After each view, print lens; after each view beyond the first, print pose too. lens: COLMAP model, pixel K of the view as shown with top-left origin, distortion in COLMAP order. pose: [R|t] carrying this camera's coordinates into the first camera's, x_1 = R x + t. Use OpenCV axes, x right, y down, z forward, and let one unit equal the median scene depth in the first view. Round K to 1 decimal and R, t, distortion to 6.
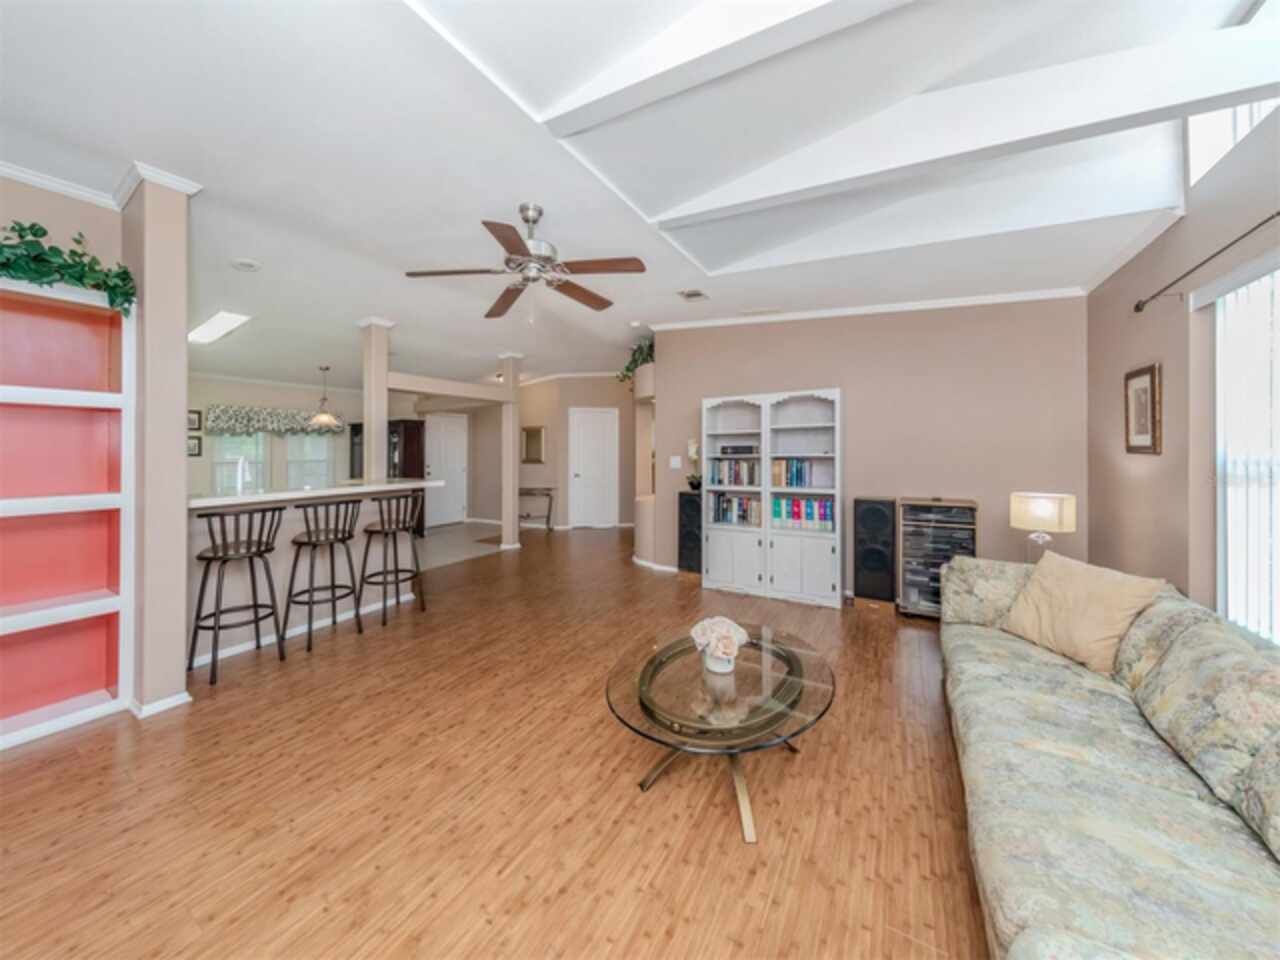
lens RADIAL K [[457.9, 0, 579.7], [0, 457.9, 452.4], [0, 0, 1]] dist [0.007976, -0.001581]
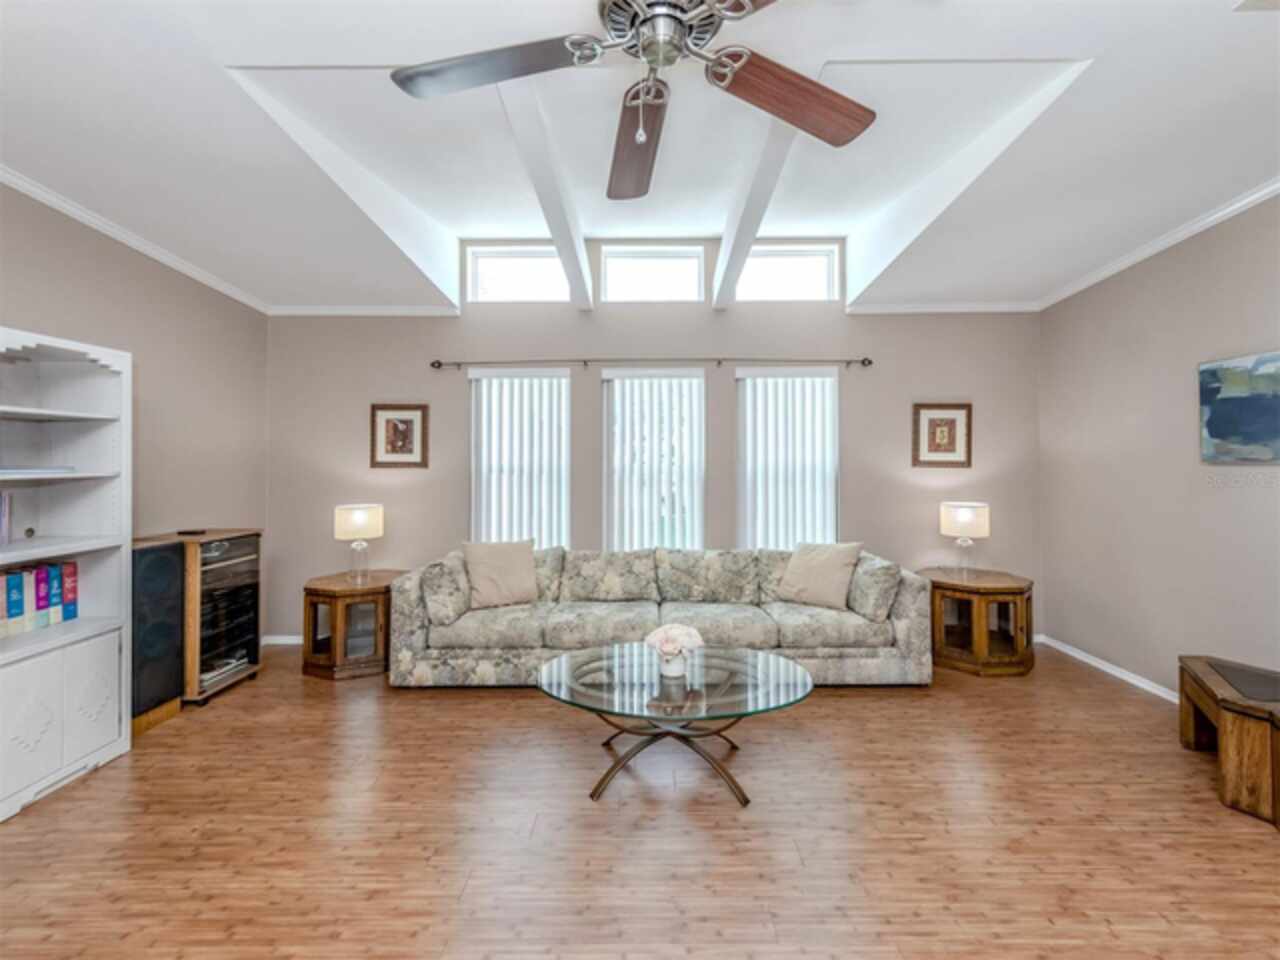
lens RADIAL K [[561.0, 0, 649.0], [0, 561.0, 459.5], [0, 0, 1]] dist [0.002459, -0.000498]
pose [[-0.562536, 0.010241, 0.826709, -0.327697], [0.007079, 0.999946, -0.007571, -0.002004], [-0.826742, 0.001593, -0.562578, 0.795152]]
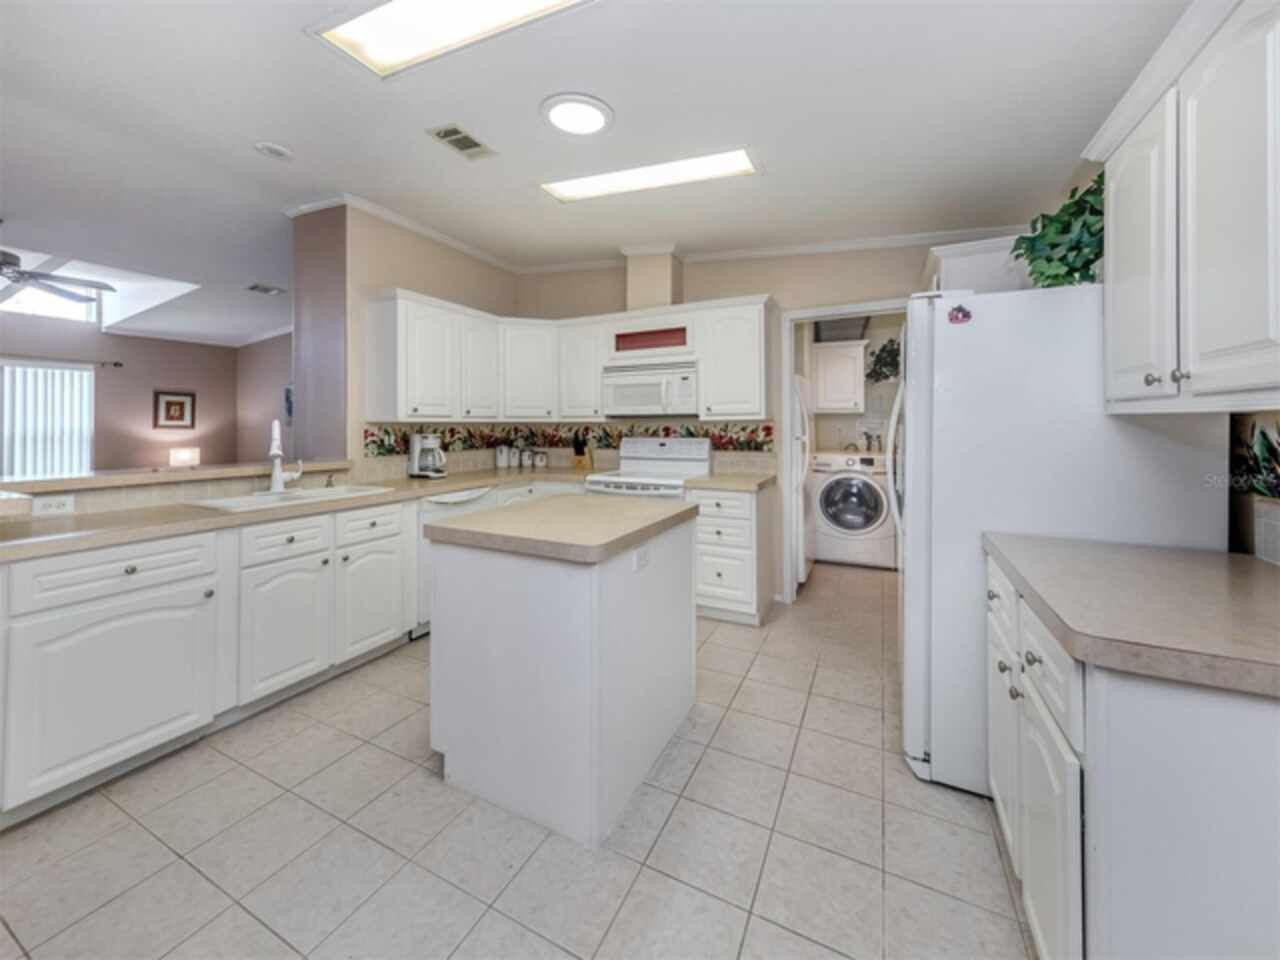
lens RADIAL K [[497.9, 0, 594.3], [0, 497.9, 422.3], [0, 0, 1]] dist [-0.003030, -0.000201]
pose [[-0.992852, 0.012885, -0.118658, -0.976976], [0.014229, 0.999844, -0.010486, 0.023994], [0.118504, -0.012100, -0.992880, 1.570011]]
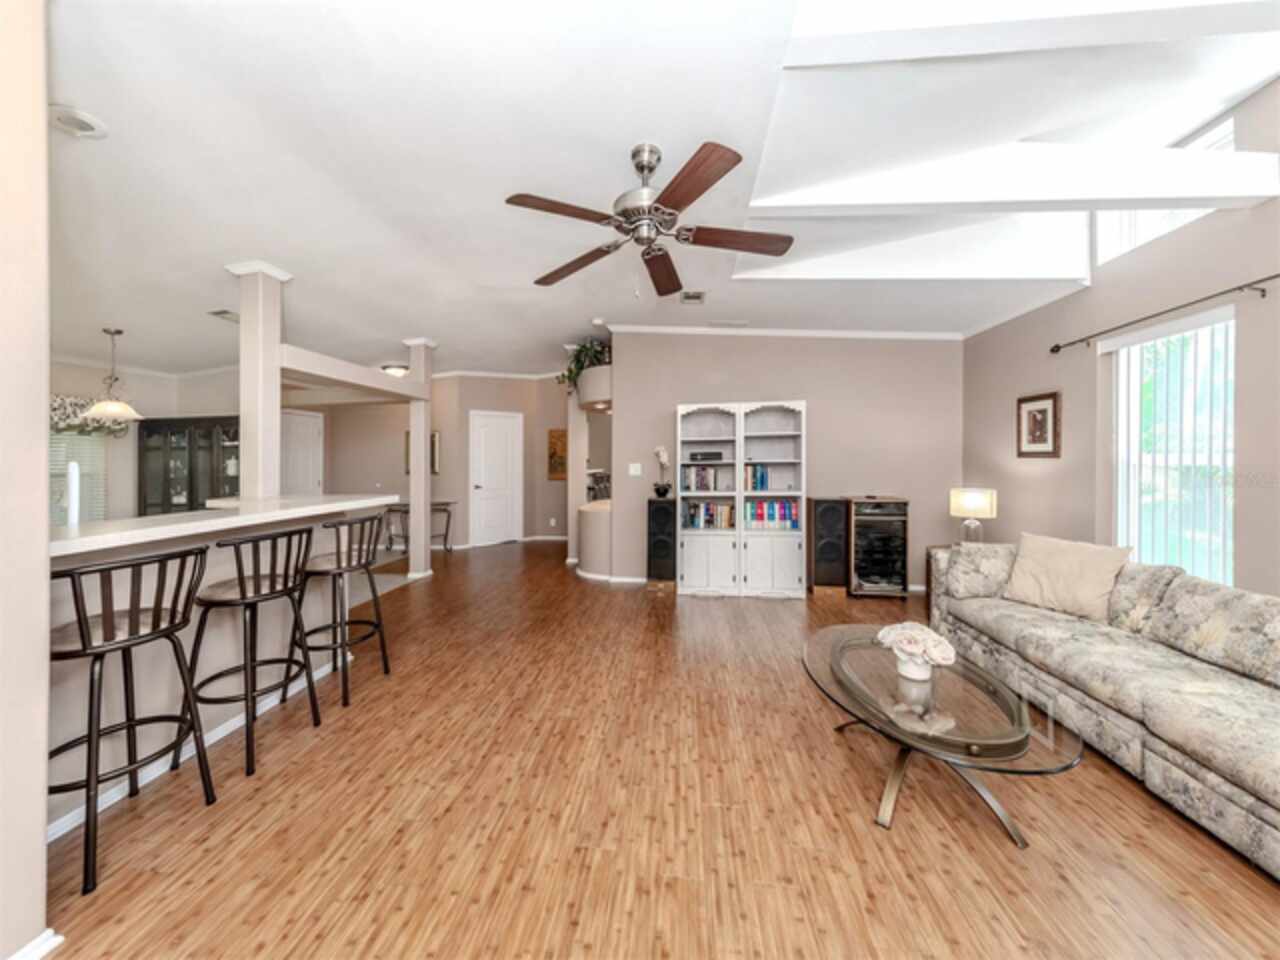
lens RADIAL K [[457.9, 0, 606.5], [0, 457.9, 466.1], [0, 0, 1]] dist [0.007976, -0.001581]
pose [[0.907504, -0.005760, 0.420005, -0.312624], [0.003098, 0.999971, 0.007021, 0.009041], [-0.420033, -0.005071, 0.907495, 0.178231]]
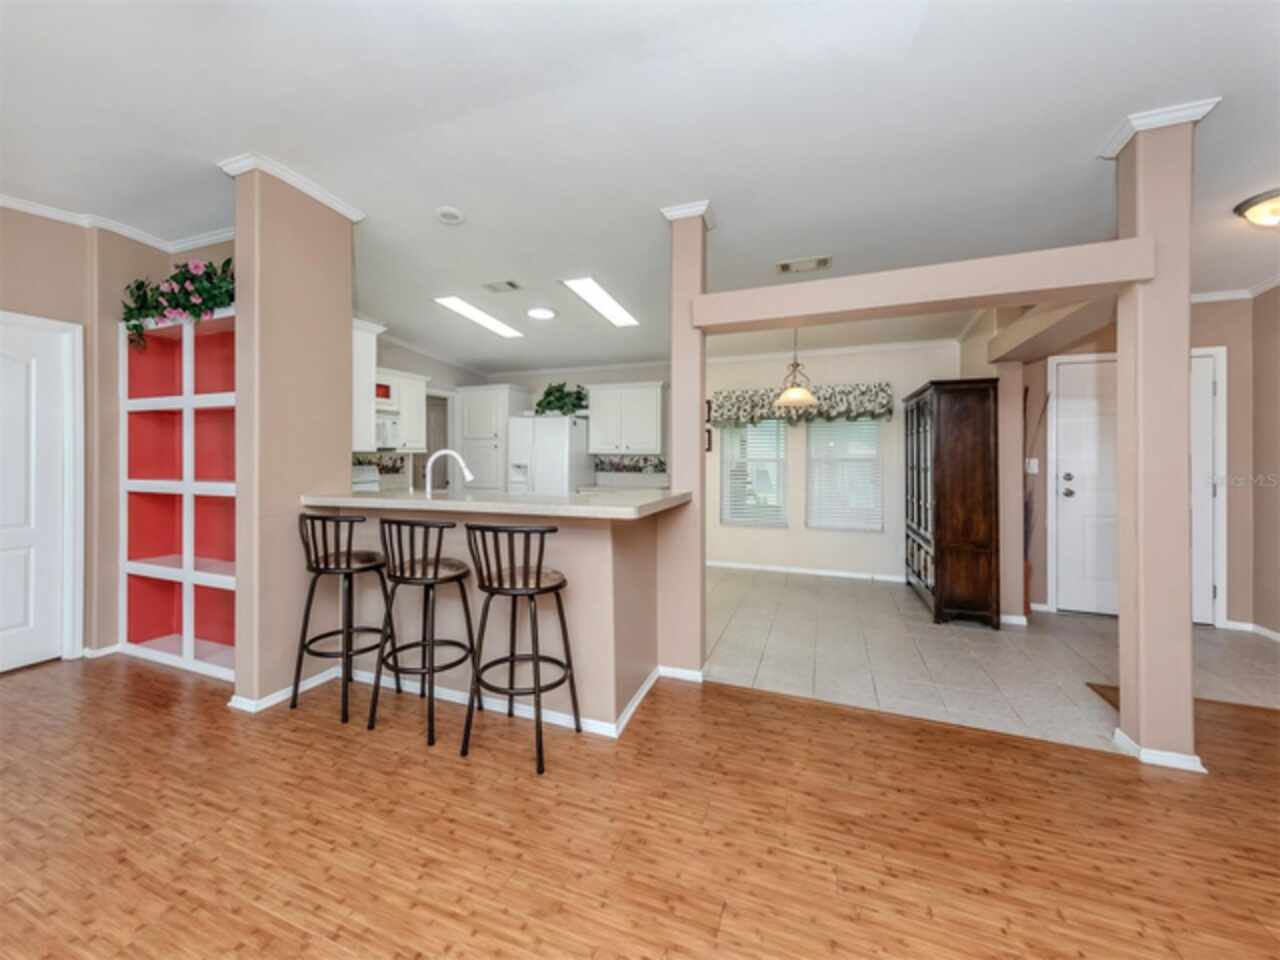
lens RADIAL K [[528.2, 0, 578.7], [0, 528.2, 443.8], [0, 0, 1]] dist [0.006148, -0.000561]
pose [[0.184321, -0.010423, -0.982811, 0.204402], [0.002023, 0.999946, -0.010225, 0.005292], [0.982864, -0.000103, 0.184332, 0.887843]]
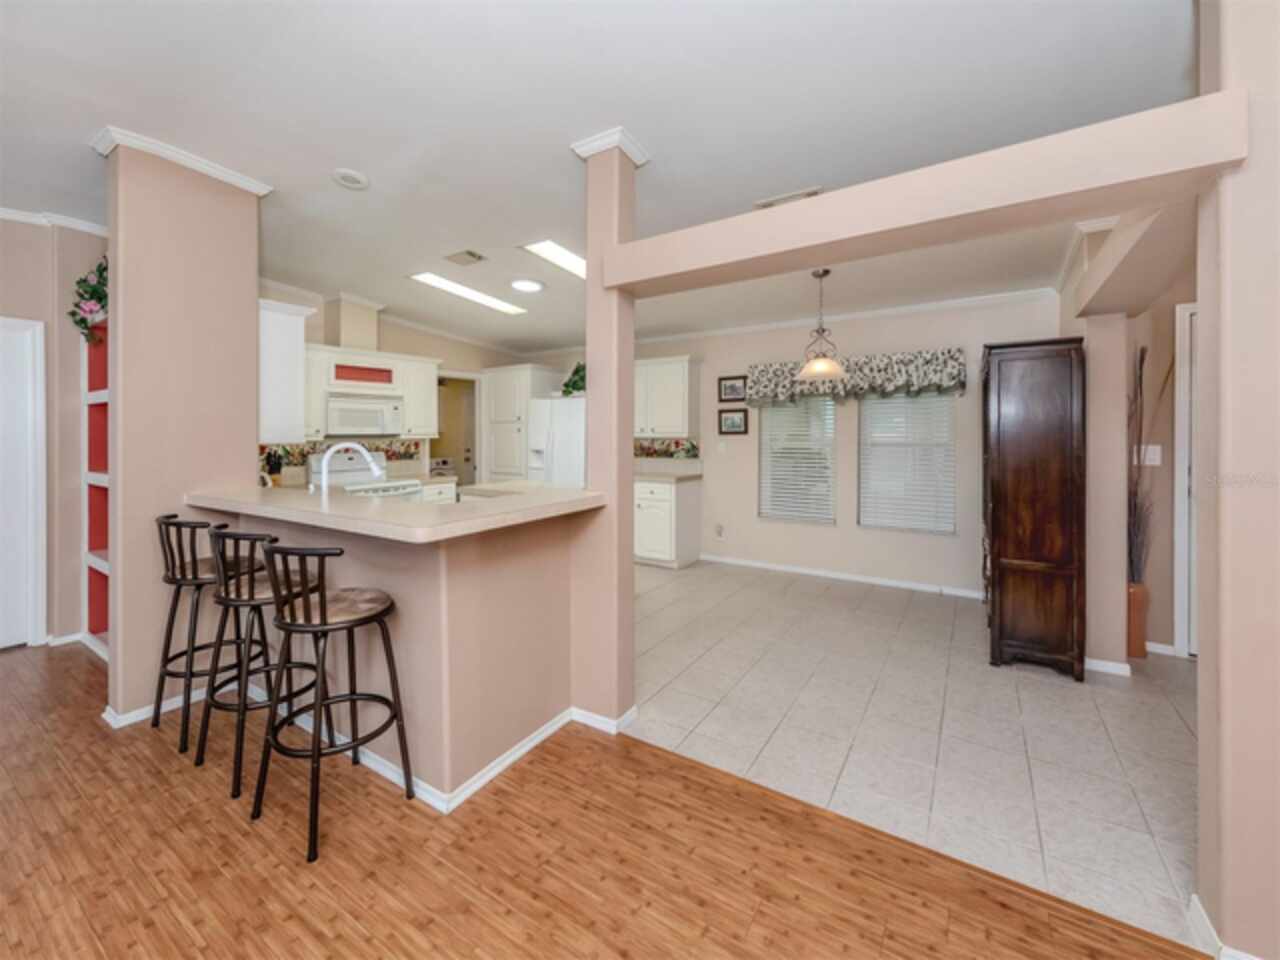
lens RADIAL K [[527.6, 0, 595.9], [0, 527.6, 428.6], [0, 0, 1]] dist [0.000505, -0.000379]
pose [[0.001987, 0.004703, -0.999987, 0.093033], [0.012346, 0.999913, 0.004727, -0.013487], [0.999922, -0.012355, 0.001929, 1.175154]]
